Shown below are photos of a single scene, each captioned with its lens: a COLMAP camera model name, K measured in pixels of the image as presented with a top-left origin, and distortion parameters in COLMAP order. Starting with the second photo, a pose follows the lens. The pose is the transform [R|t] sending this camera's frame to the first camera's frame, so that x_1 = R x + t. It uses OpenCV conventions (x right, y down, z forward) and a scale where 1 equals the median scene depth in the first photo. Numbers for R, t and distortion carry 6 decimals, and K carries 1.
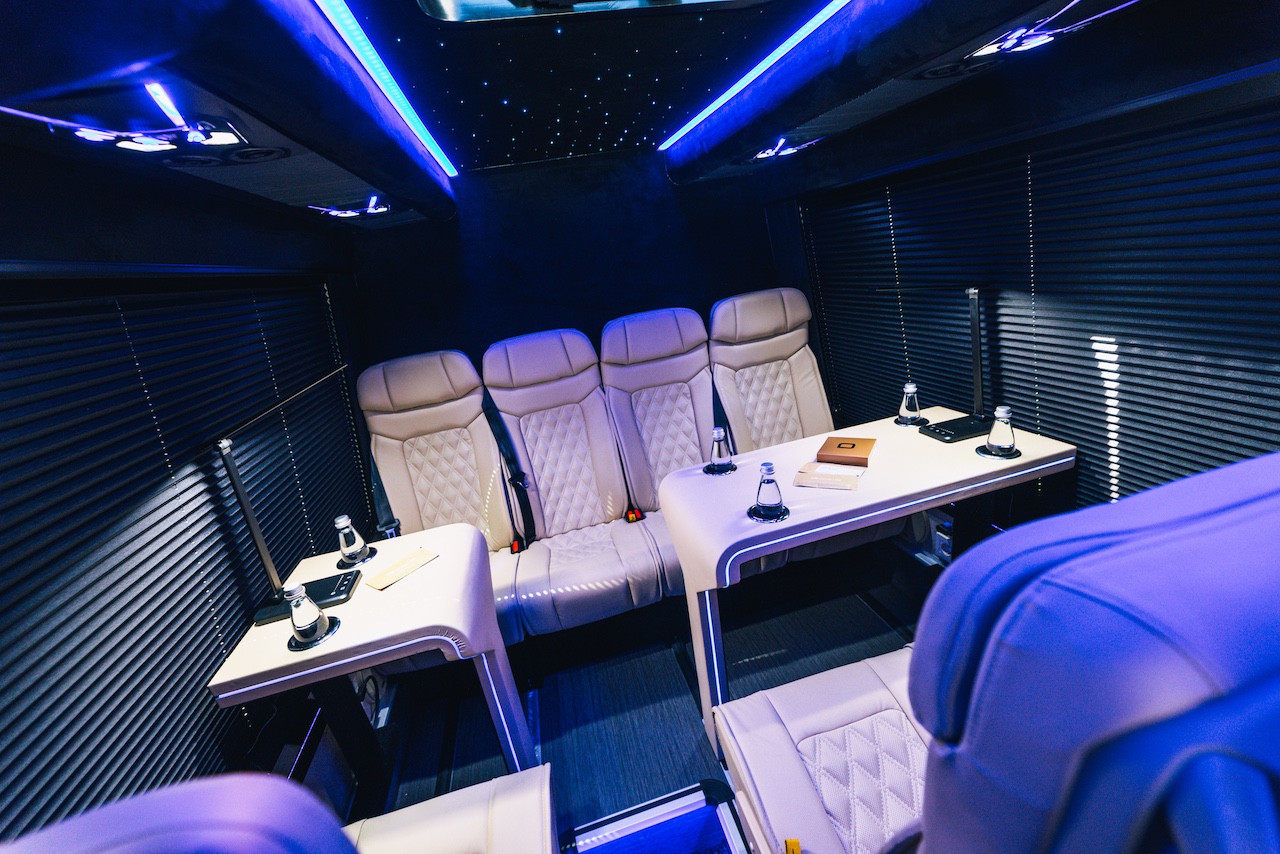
lens RADIAL K [[518.4, 0, 640.0], [0, 518.4, 427.0], [0, 0, 1]] dist [-0.002464, -0.000163]
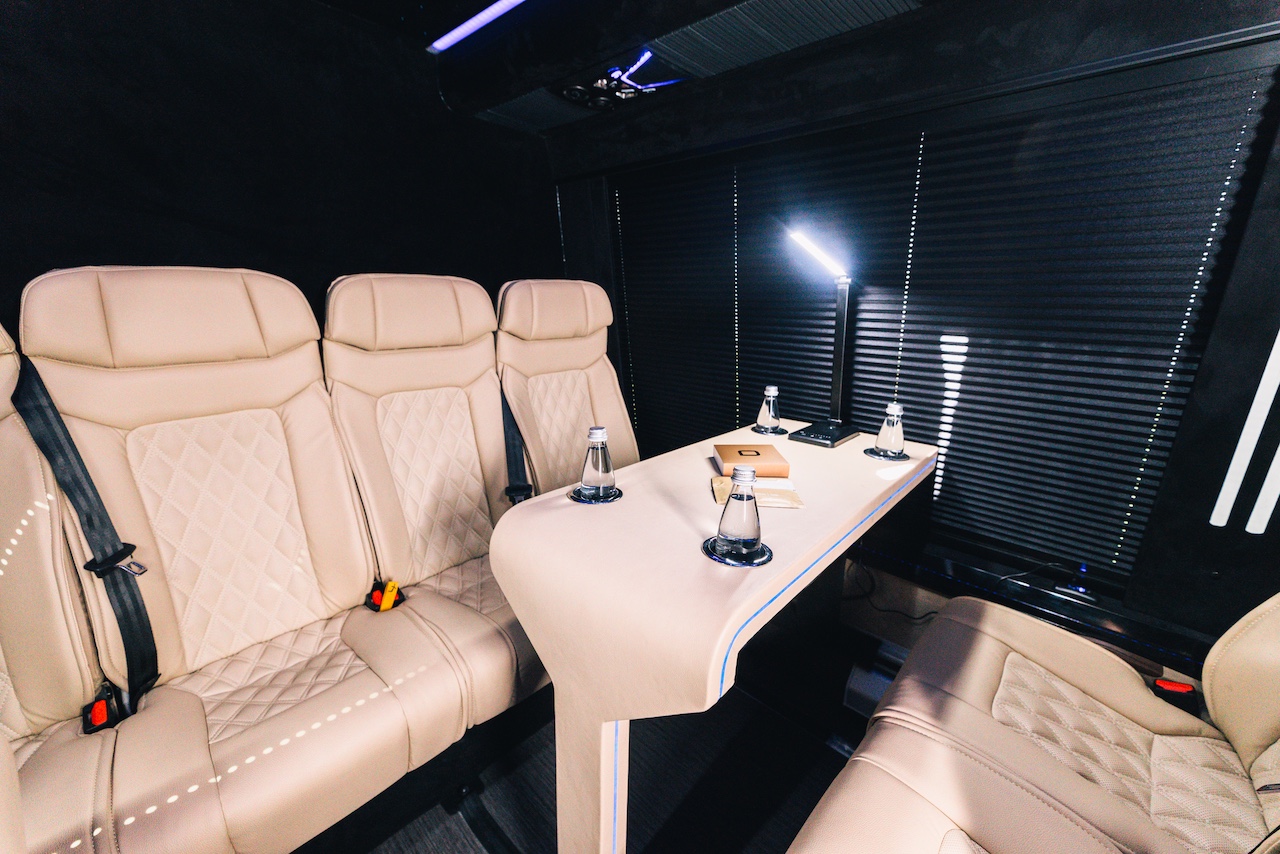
lens RADIAL K [[495.3, 0, 643.0], [0, 495.3, 432.3], [0, 0, 1]] dist [-0.000999, -0.000299]
pose [[0.815697, 0.015850, 0.578263, -0.108603], [0.041669, 0.995418, -0.086062, 0.045329], [-0.576977, 0.094296, 0.811299, 0.362982]]
